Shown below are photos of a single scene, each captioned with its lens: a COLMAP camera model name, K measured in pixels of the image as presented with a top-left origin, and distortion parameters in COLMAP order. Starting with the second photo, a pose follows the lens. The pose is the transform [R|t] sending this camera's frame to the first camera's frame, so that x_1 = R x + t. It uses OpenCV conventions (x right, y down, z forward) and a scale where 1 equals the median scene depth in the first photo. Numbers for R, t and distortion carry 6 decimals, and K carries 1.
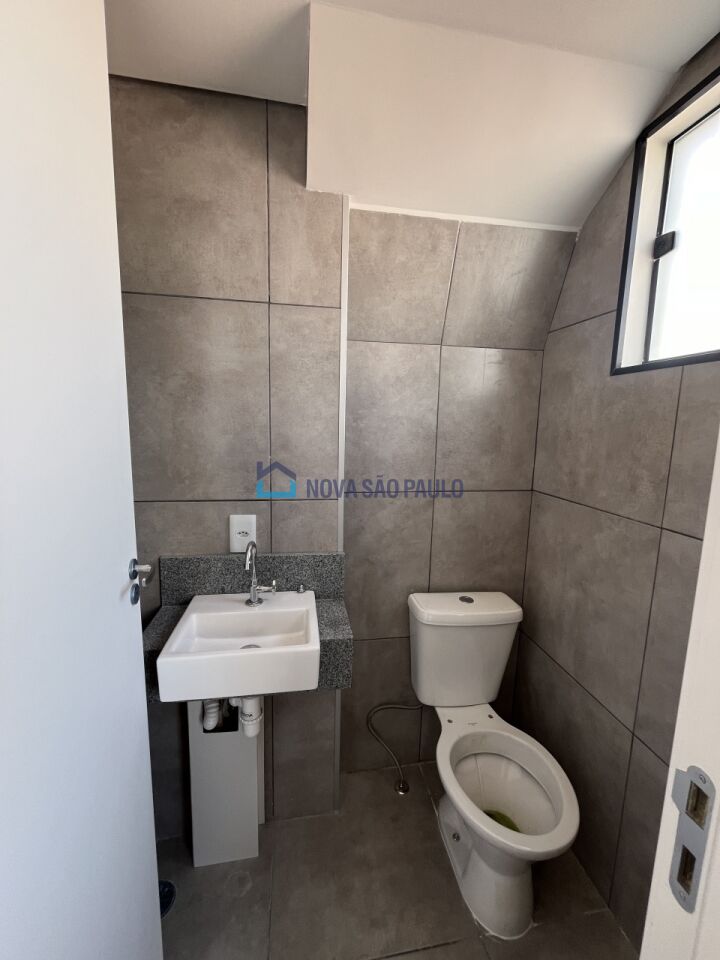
lens RADIAL K [[389.8, 0, 362.3], [0, 389.8, 479.8], [0, 0, 1]] dist [-0.001051, -0.000119]
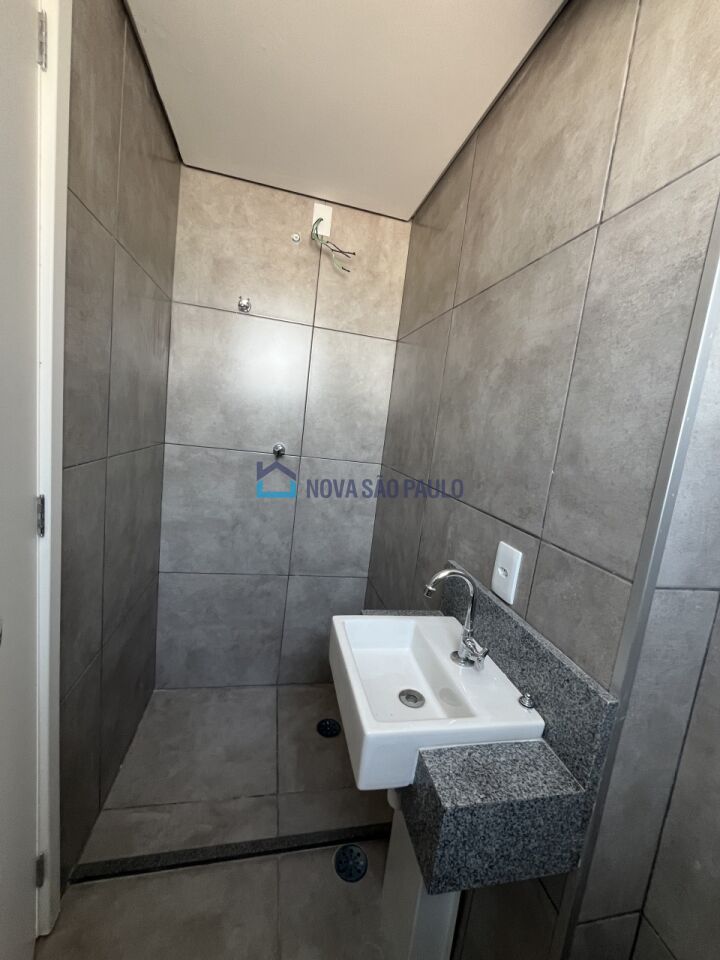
lens RADIAL K [[389.8, 0, 361.1], [0, 389.8, 477.5], [0, 0, 1]] dist [-0.001051, -0.000119]
pose [[0.048988, 0.116873, -0.991938, 0.383198], [-0.257298, 0.961089, 0.100531, -0.033860], [0.965090, 0.250299, 0.077153, 0.664698]]
